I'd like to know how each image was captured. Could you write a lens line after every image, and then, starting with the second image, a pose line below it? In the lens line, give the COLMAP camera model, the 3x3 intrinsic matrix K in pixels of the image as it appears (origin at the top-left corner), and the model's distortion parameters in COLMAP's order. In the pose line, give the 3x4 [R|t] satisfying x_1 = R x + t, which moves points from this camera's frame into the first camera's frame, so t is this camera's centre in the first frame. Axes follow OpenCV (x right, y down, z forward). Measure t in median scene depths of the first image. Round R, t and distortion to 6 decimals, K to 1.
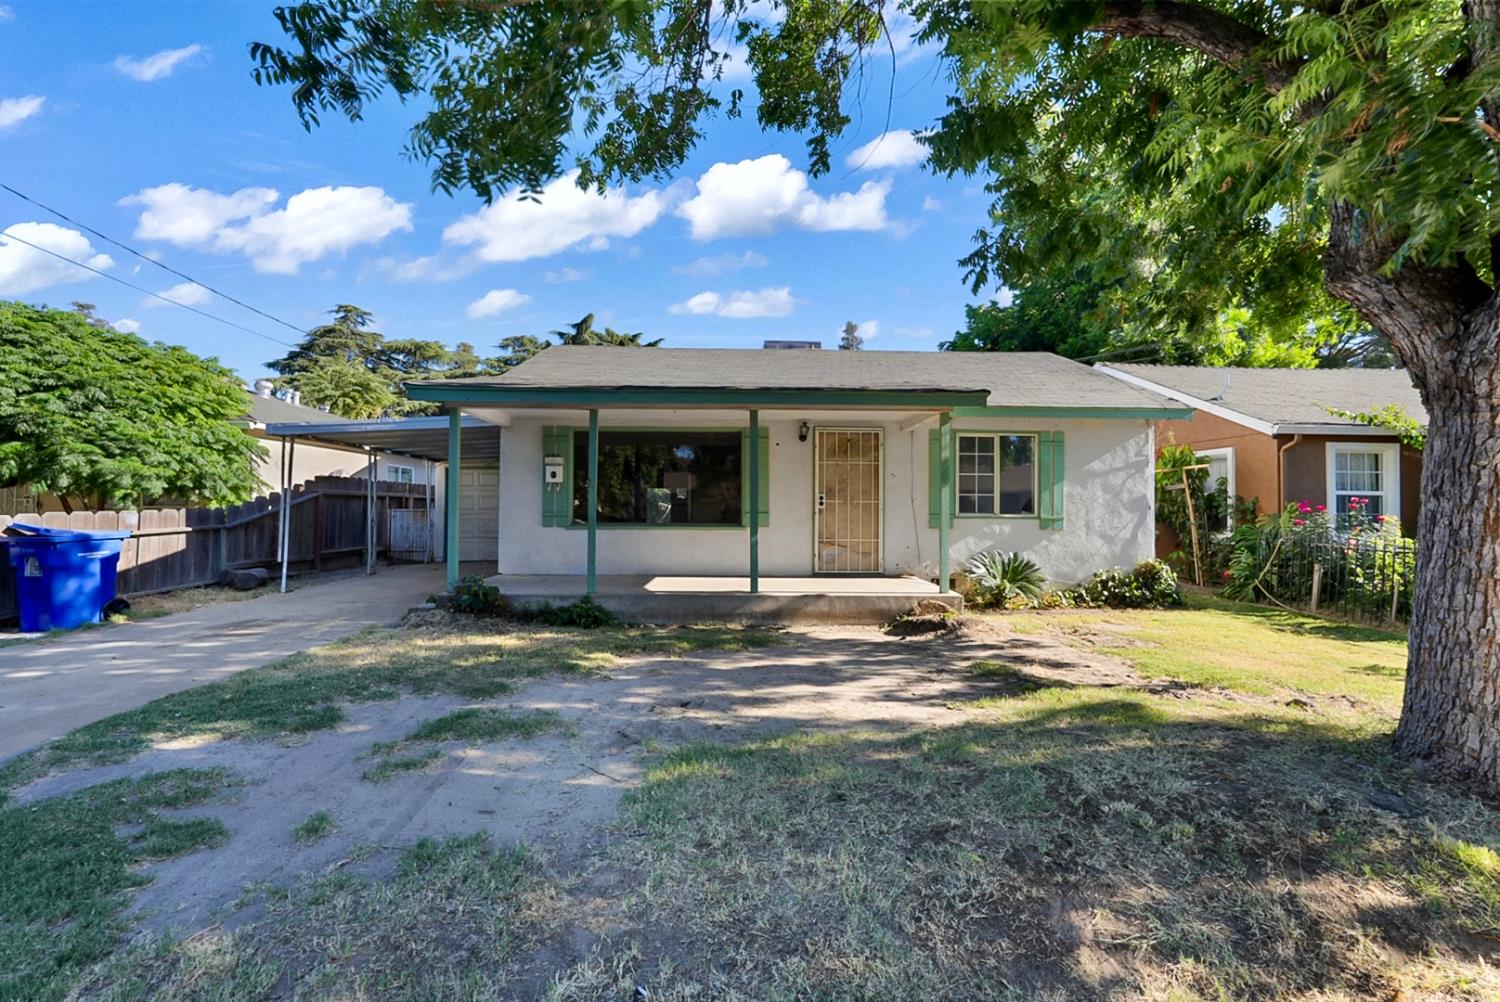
lens RADIAL K [[662.4, 0, 754.6], [0, 662.4, 498.0], [0, 0, 1]] dist [-0.007919, 0.000351]
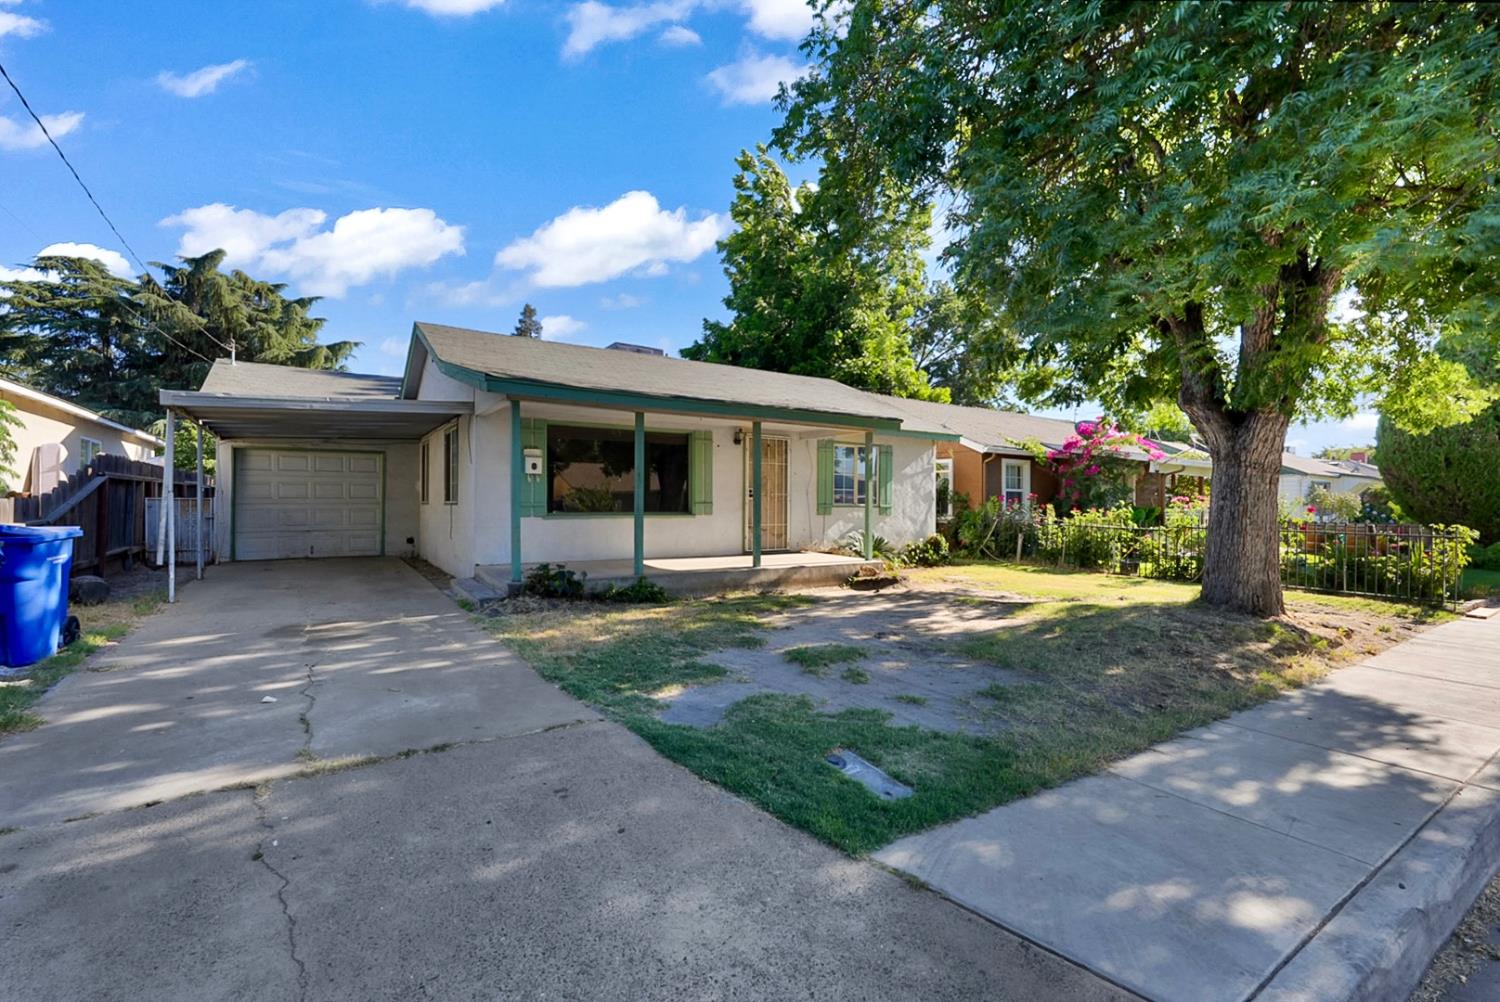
lens RADIAL K [[662.4, 0, 747.6], [0, 662.4, 491.2], [0, 0, 1]] dist [-0.007919, 0.000351]
pose [[0.852070, 0.008277, 0.523362, -0.551469], [-0.013831, 0.999882, 0.006704, -0.007830], [-0.523245, -0.012951, 0.852084, -0.055827]]
